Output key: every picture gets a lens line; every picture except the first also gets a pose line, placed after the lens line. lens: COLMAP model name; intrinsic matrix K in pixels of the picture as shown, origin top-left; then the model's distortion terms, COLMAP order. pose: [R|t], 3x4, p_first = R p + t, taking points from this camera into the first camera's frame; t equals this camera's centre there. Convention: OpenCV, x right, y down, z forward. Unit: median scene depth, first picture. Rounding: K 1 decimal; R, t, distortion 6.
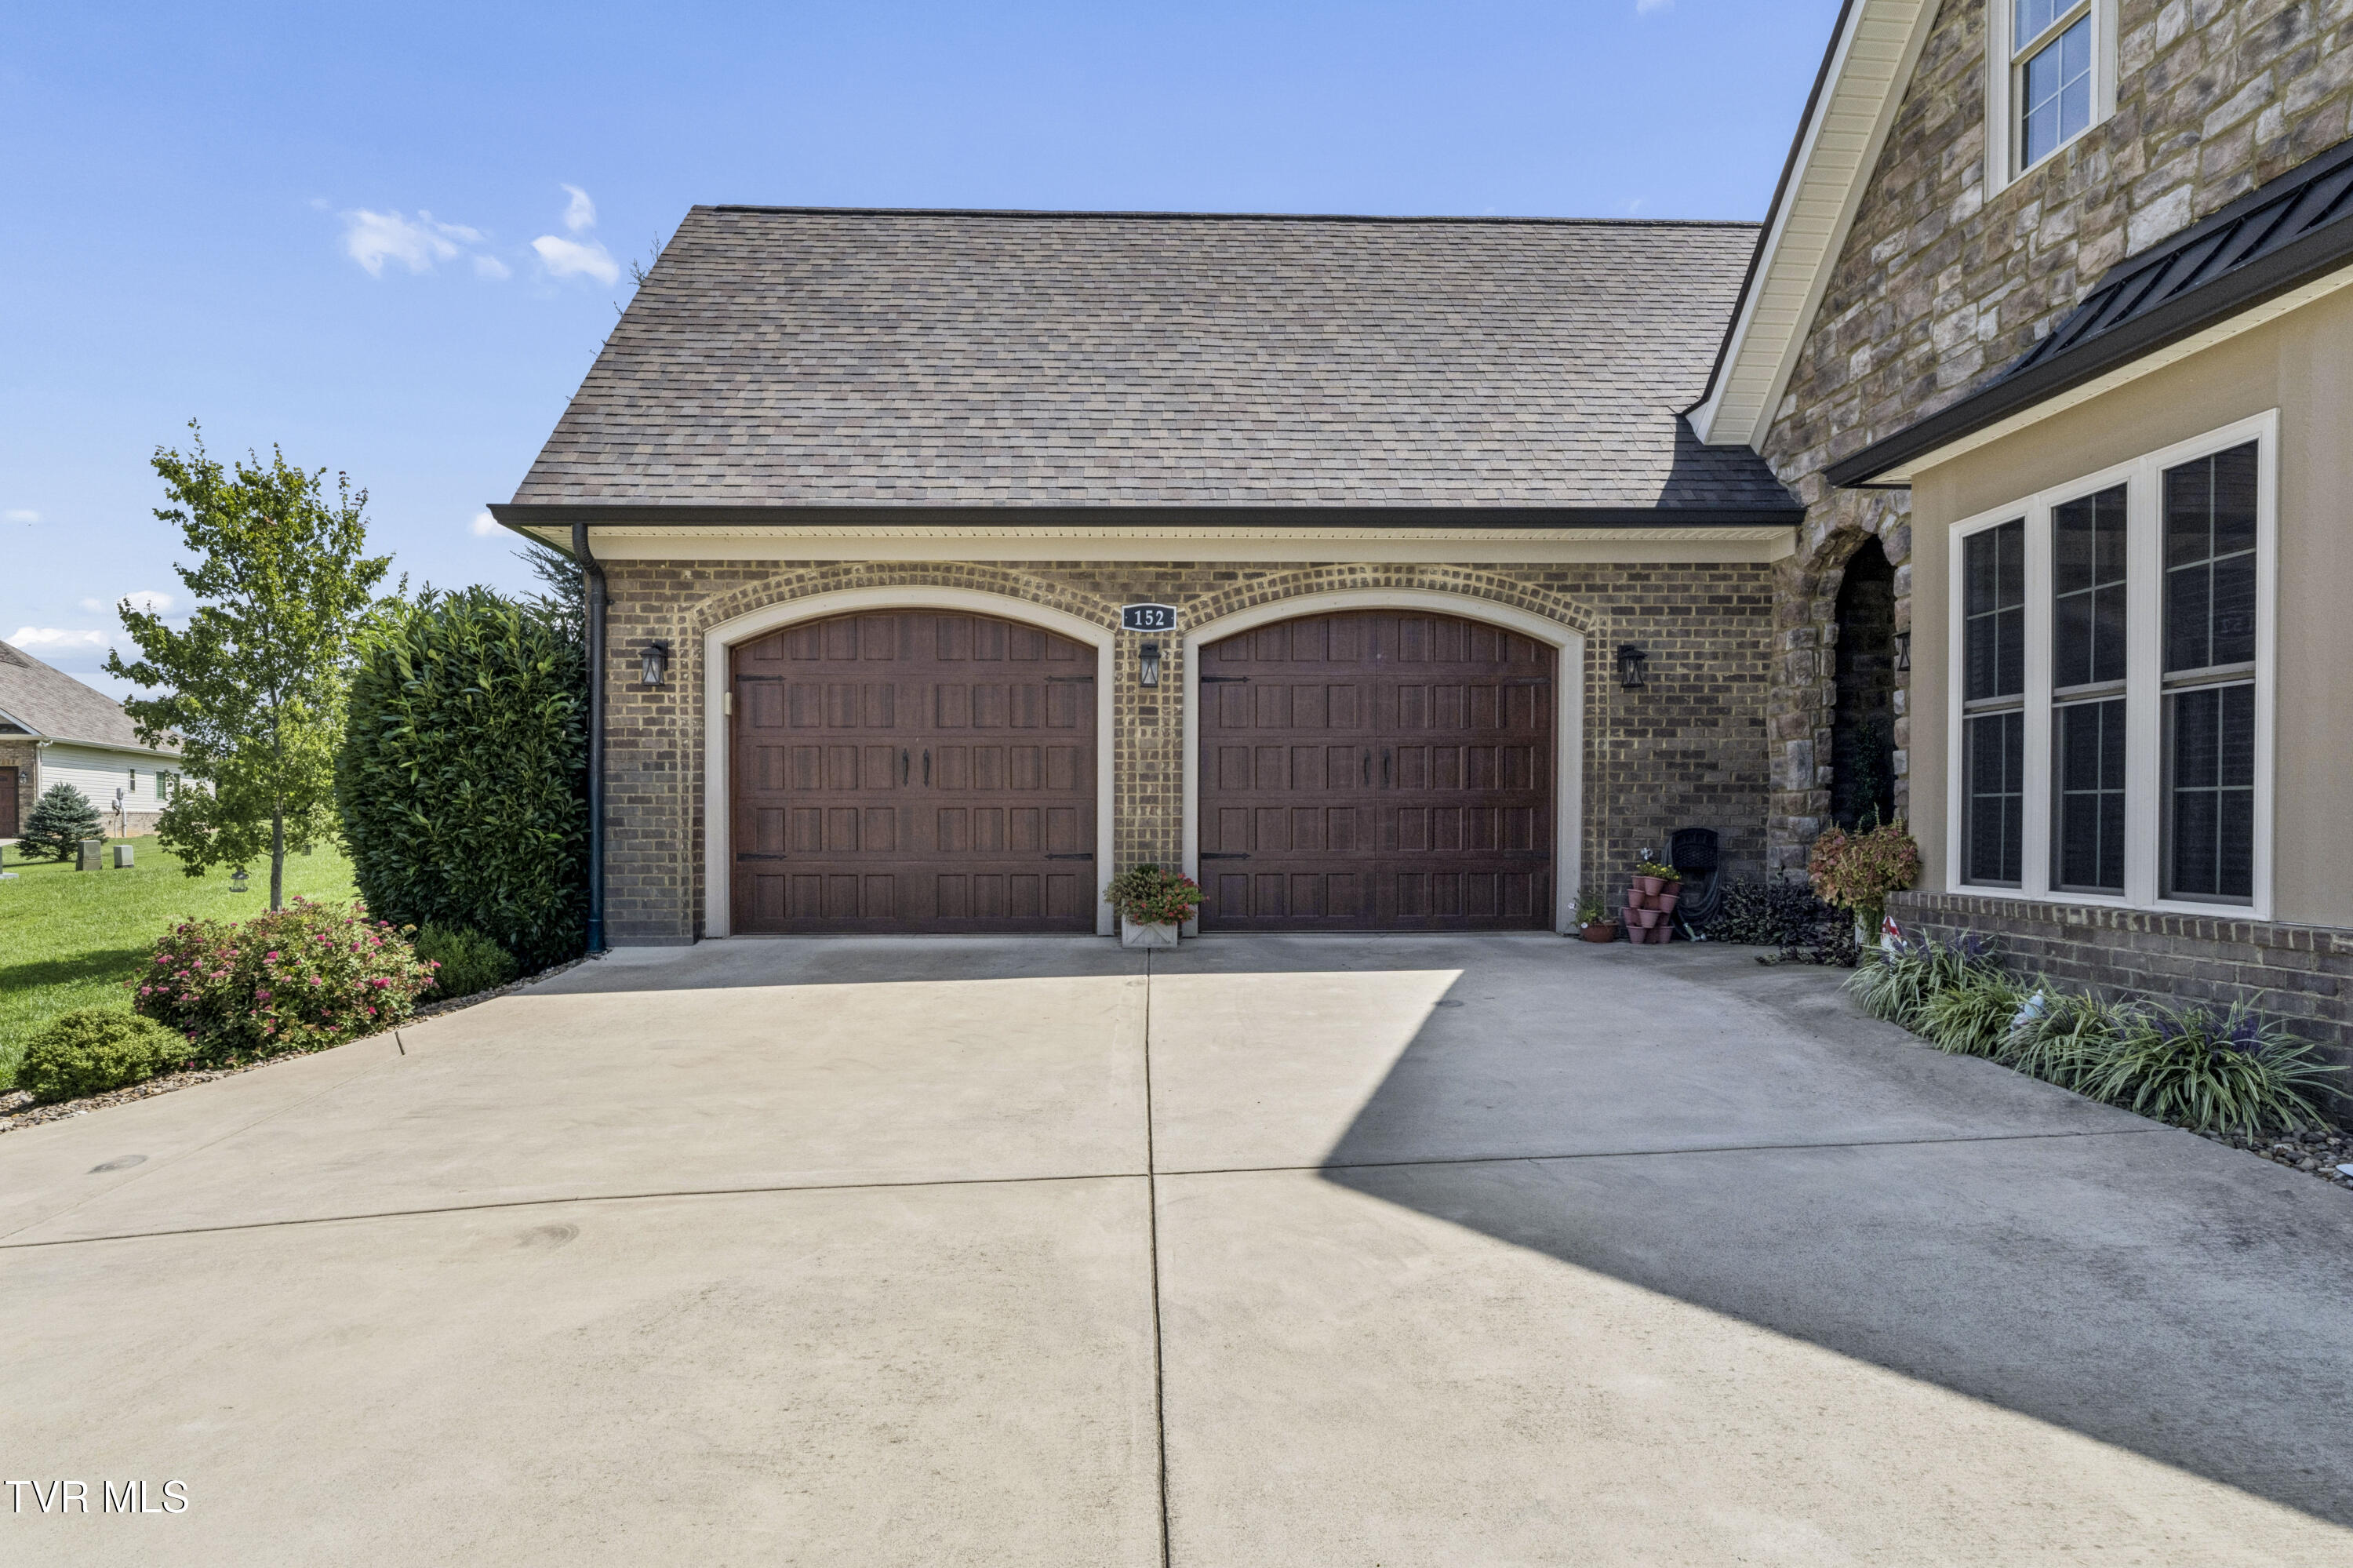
lens RADIAL K [[1279.7, 0, 1155.8], [0, 1279.7, 831.1], [0, 0, 1]] dist [-0.003979, 0.000429]
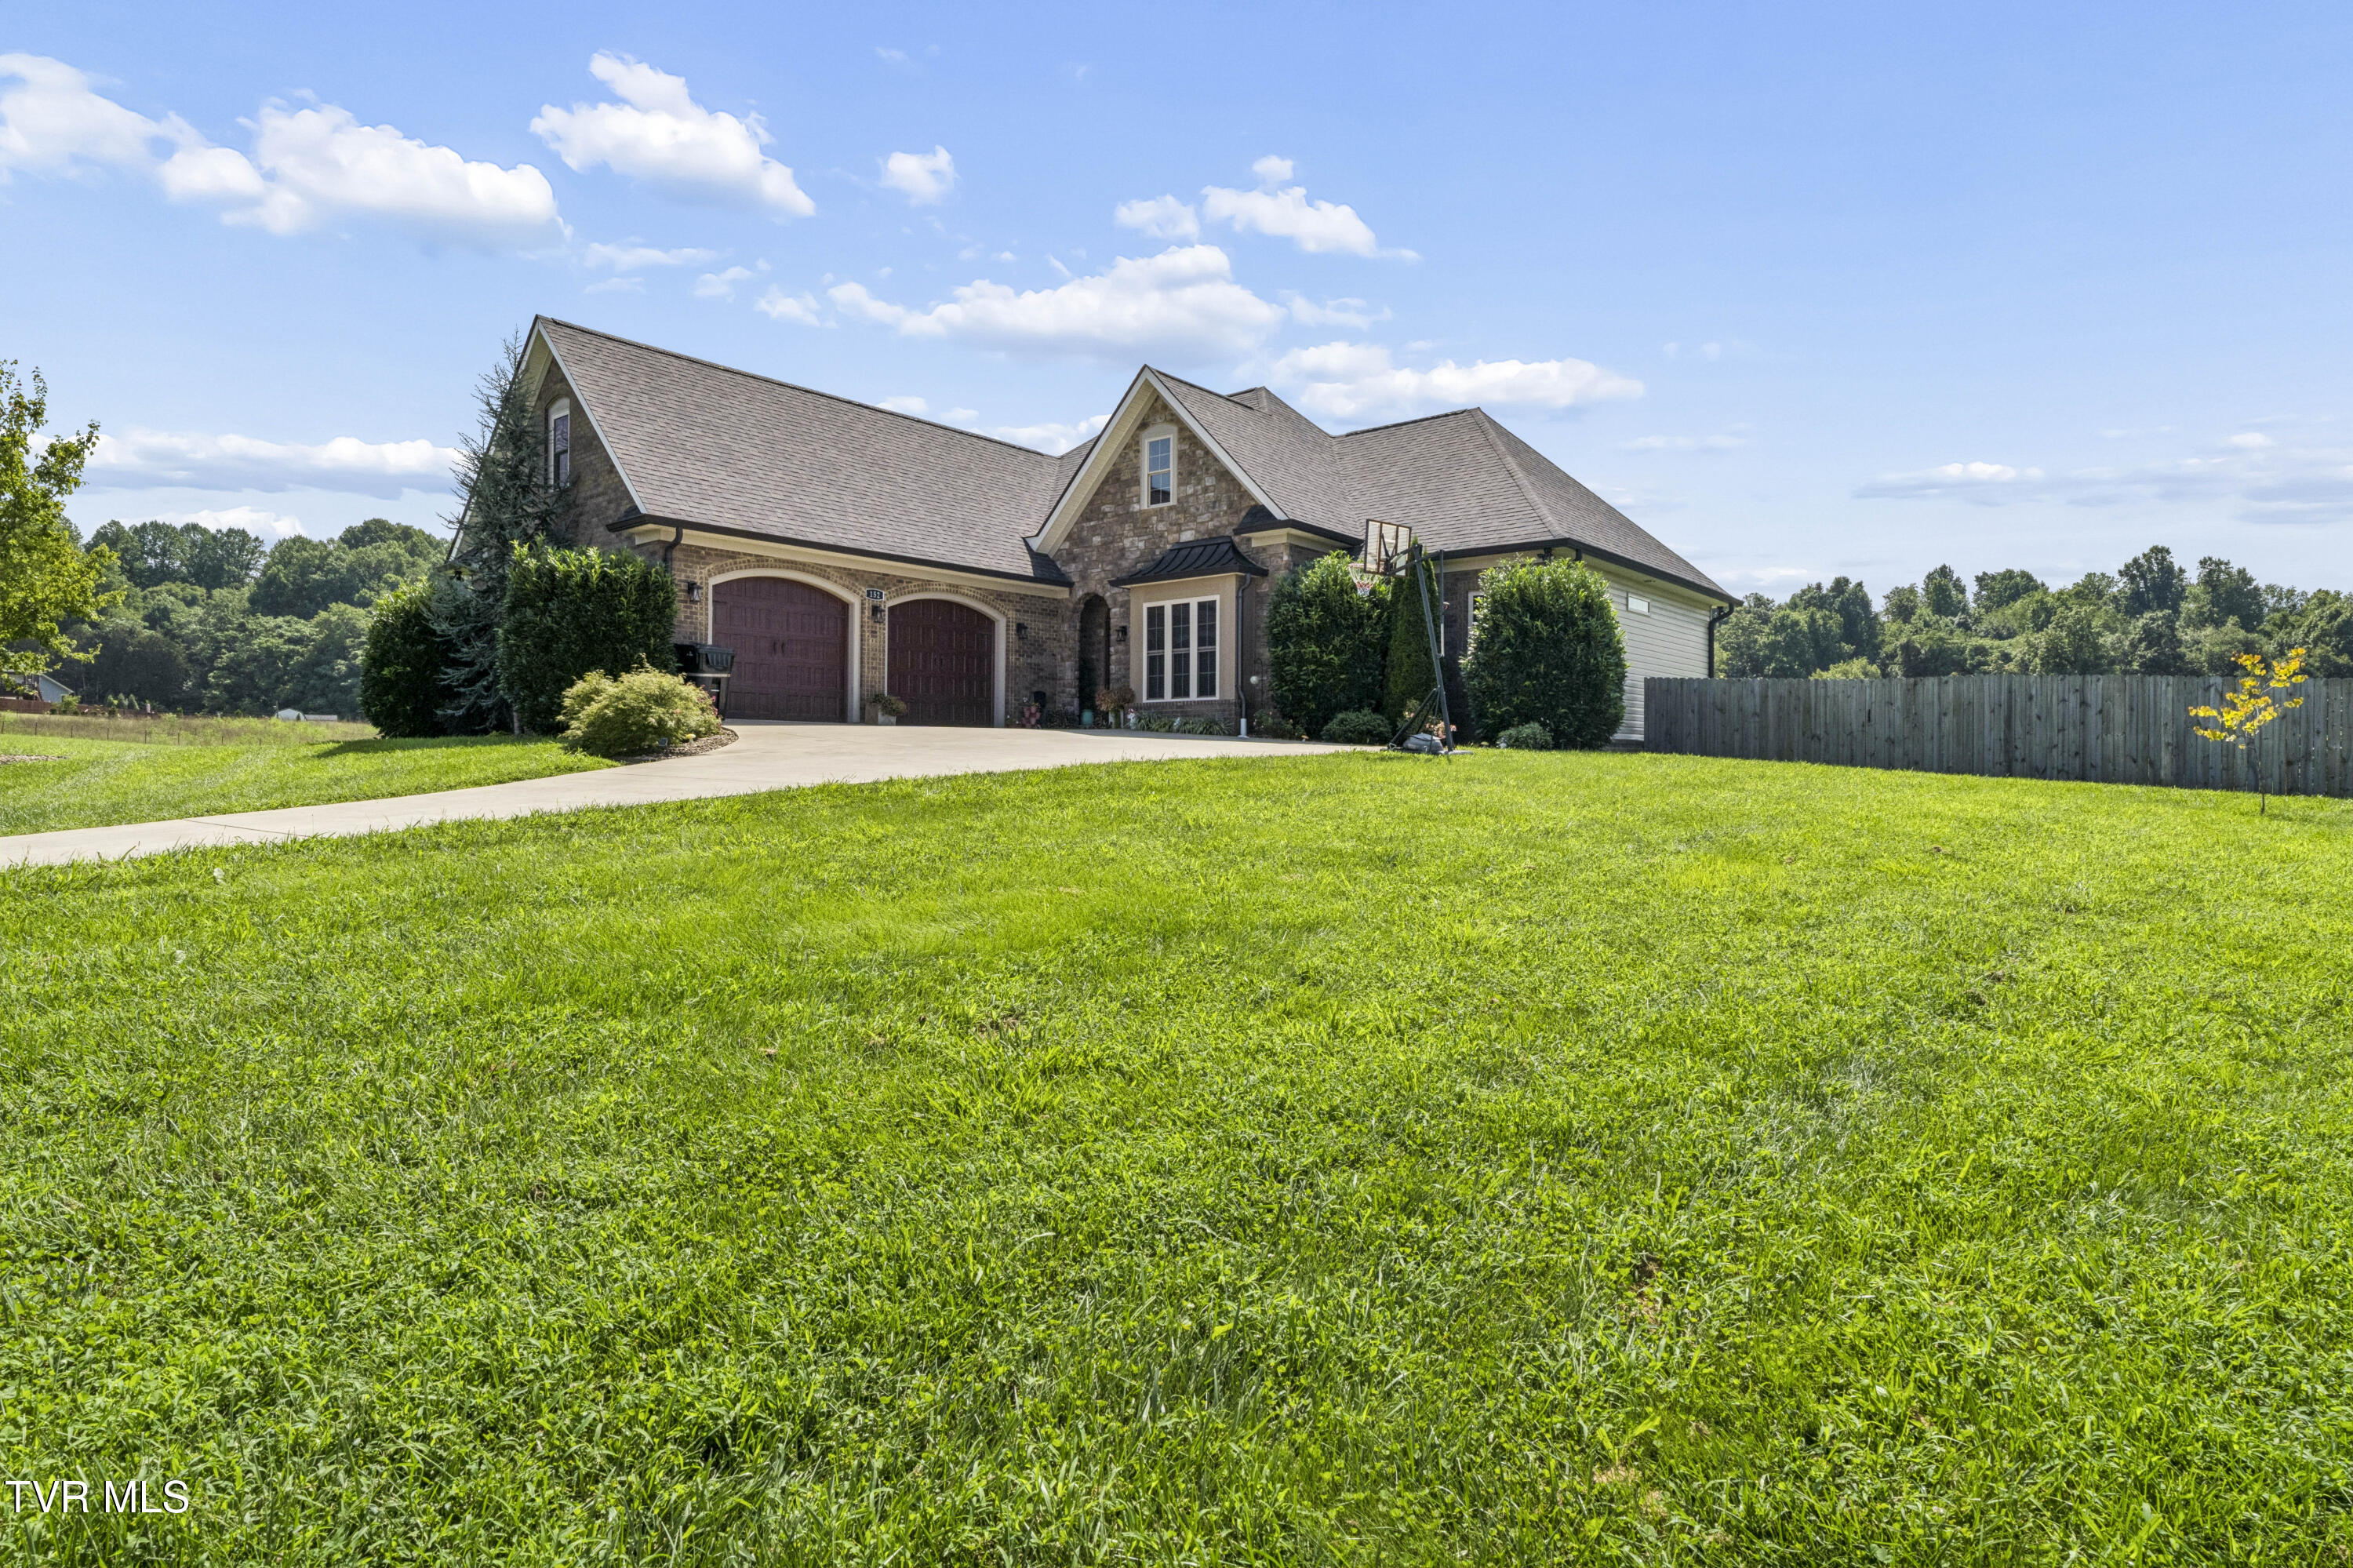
lens RADIAL K [[1290.2, 0, 1209.4], [0, 1290.2, 760.4], [0, 0, 1]] dist [0.001446, 0.000429]
pose [[0.652747, 0.012445, 0.757473, -1.490360], [0.001102, 0.999848, -0.017377, 0.201118], [-0.757575, 0.012177, 0.652635, -1.132908]]
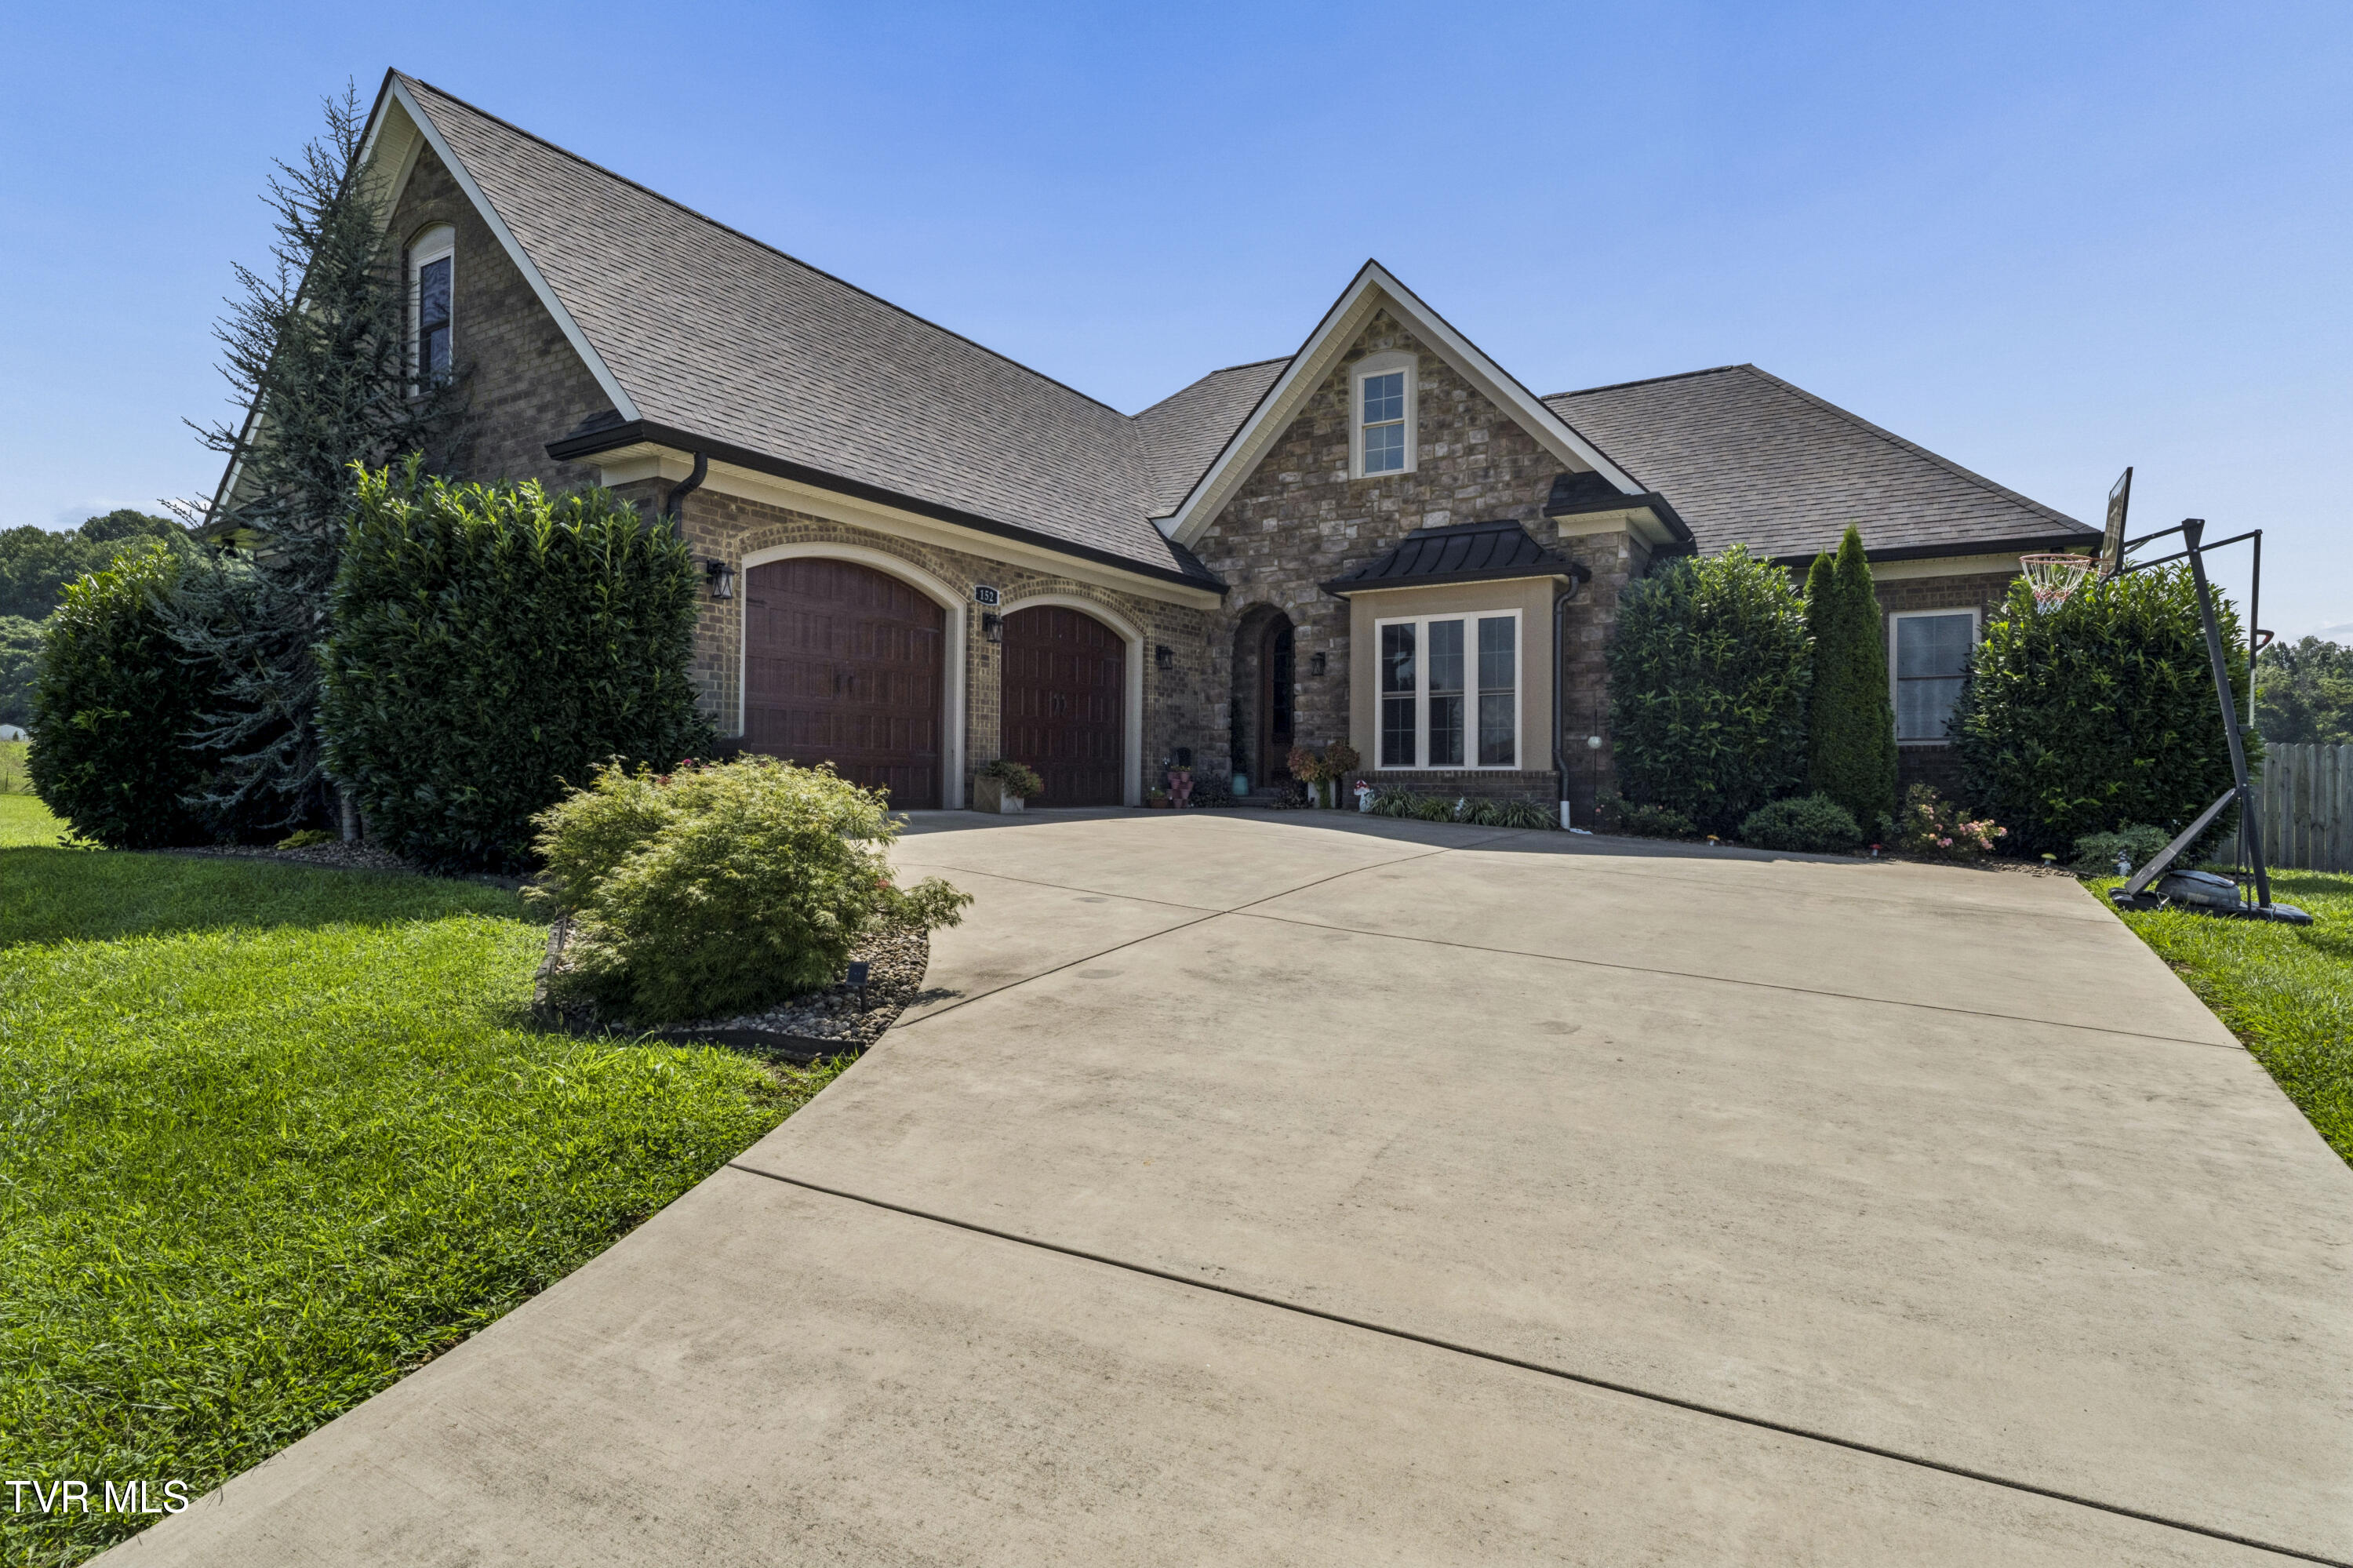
lens RADIAL K [[1233.4, 0, 1199.9], [0, 1233.4, 768.6], [0, 0, 1]] dist [-0.004931, -0.000646]
pose [[0.537001, 0.017483, 0.843400, -1.097524], [0.000898, 0.999773, -0.021296, 0.067412], [-0.843581, 0.012193, 0.536863, 0.018365]]
